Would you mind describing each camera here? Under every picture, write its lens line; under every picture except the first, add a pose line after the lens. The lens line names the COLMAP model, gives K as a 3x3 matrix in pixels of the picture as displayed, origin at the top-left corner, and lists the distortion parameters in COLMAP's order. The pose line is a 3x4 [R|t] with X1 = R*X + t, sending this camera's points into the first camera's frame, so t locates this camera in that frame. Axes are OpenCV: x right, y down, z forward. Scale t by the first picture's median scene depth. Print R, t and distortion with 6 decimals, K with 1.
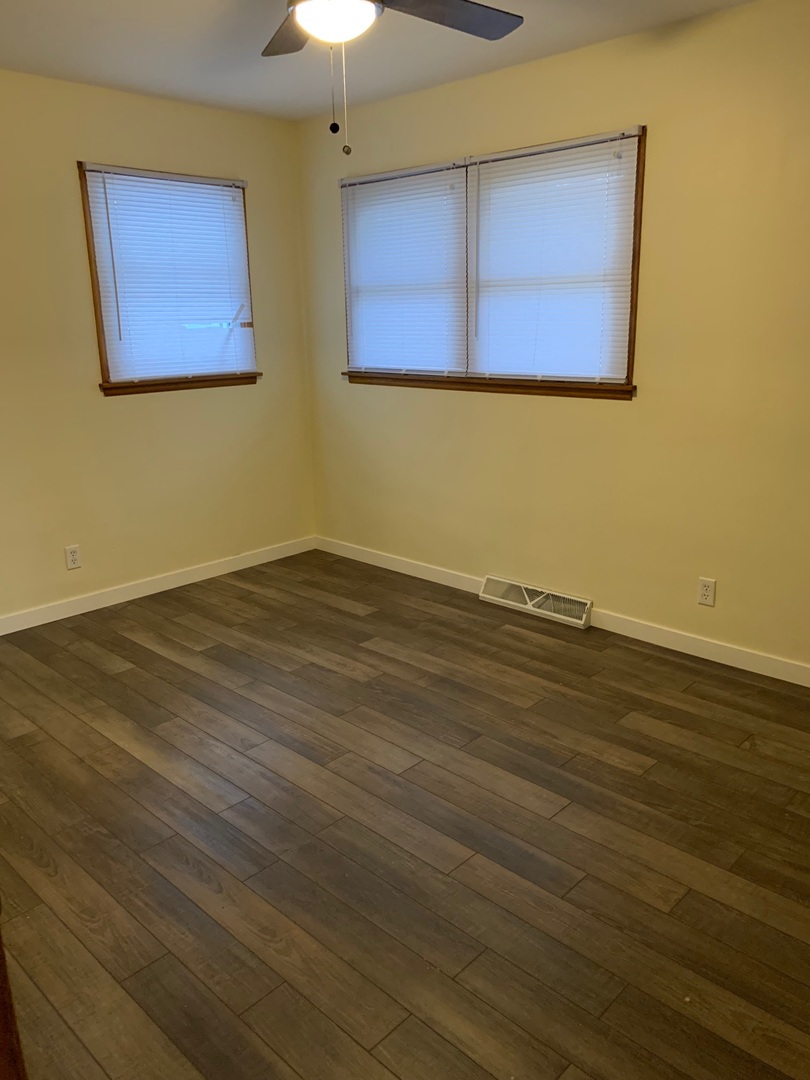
lens RADIAL K [[799.3, 0, 447.3], [0, 799.3, 512.9], [0, 0, 1]] dist [0.101237, 0.012890]
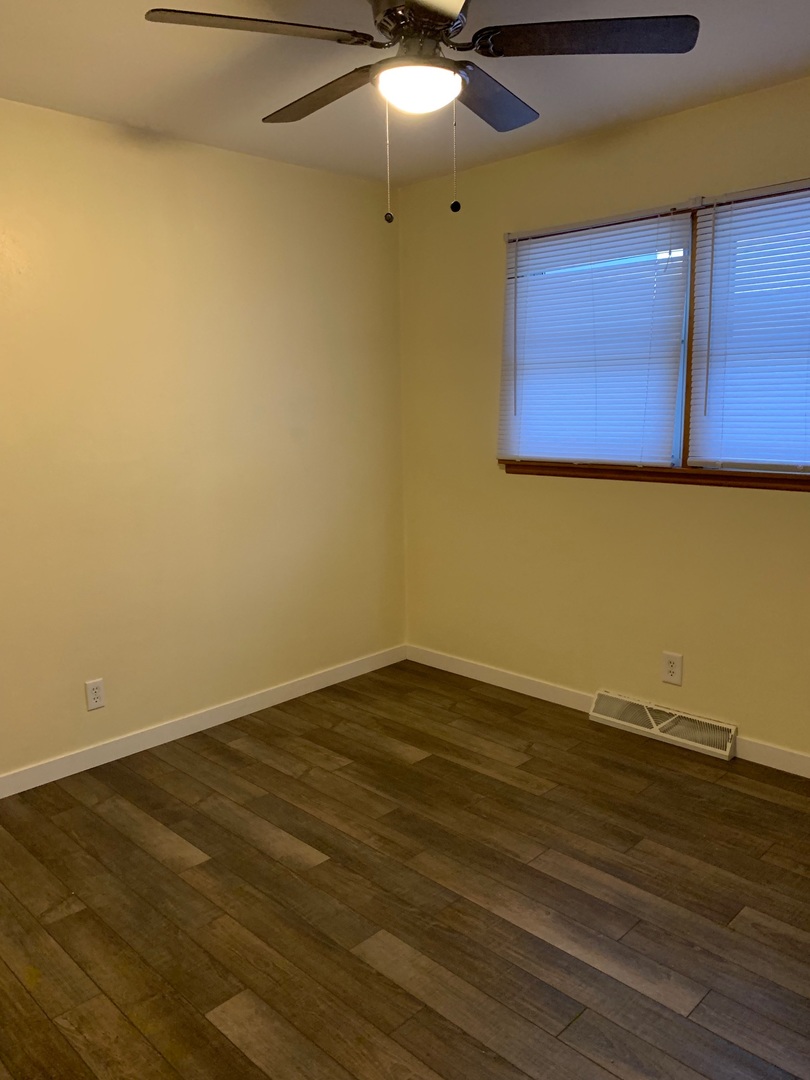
lens RADIAL K [[827.0, 0, 409.2], [0, 827.0, 531.6], [0, 0, 1]] dist [0.040397, -0.015141]
pose [[0.998807, 0.001963, -0.048787, -0.113311], [-0.005653, 0.997121, -0.075613, -0.024186], [0.048498, 0.075798, 0.995943, 0.100253]]
